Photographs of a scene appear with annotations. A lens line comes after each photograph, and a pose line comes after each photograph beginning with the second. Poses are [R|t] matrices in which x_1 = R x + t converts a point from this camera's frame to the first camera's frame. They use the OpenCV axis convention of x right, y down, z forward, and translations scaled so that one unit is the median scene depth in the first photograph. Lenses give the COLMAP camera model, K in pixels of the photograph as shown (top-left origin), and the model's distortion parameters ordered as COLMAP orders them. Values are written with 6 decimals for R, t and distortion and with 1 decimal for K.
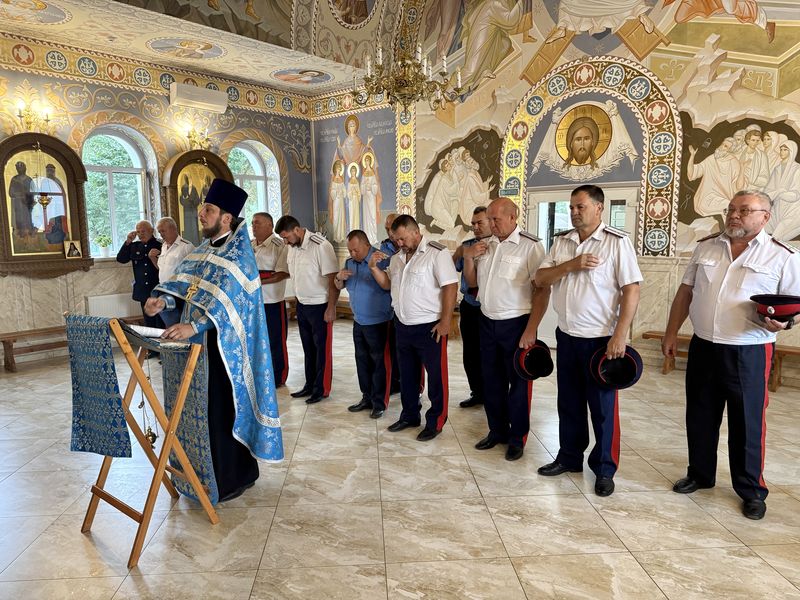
lens RADIAL K [[572.1, 0, 403.2], [0, 572.1, 305.1], [0, 0, 1]] dist [0.055368, -0.071723]
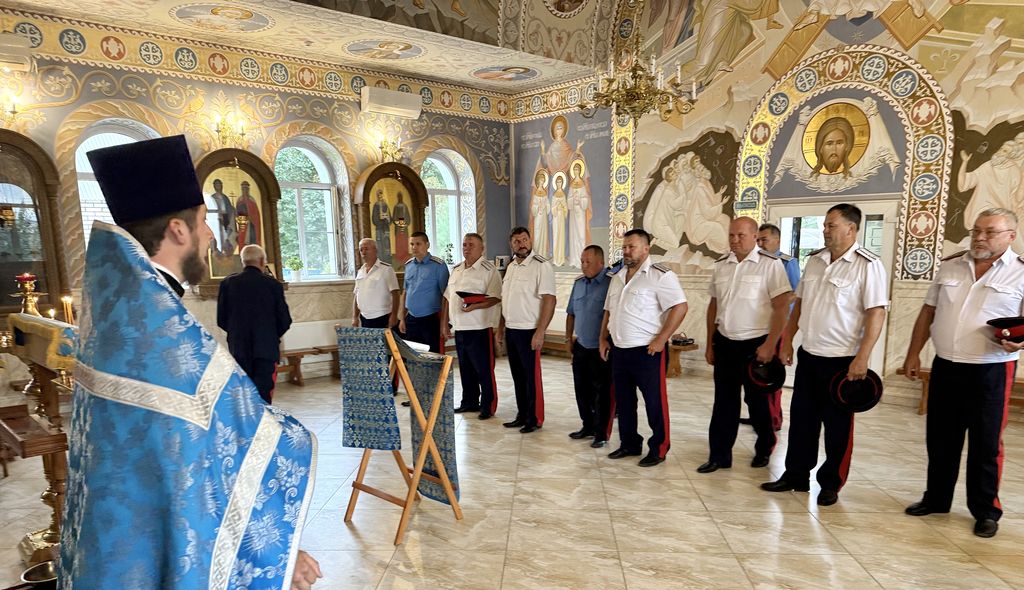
lens RADIAL K [[736.6, 0, 514.8], [0, 736.6, 395.3], [0, 0, 1]] dist [0.016793, -0.024907]
pose [[0.993350, 0.019482, -0.113478, -0.027802], [-0.012585, 0.998047, 0.061180, 0.023795], [0.114448, -0.059345, 0.991655, -0.155720]]
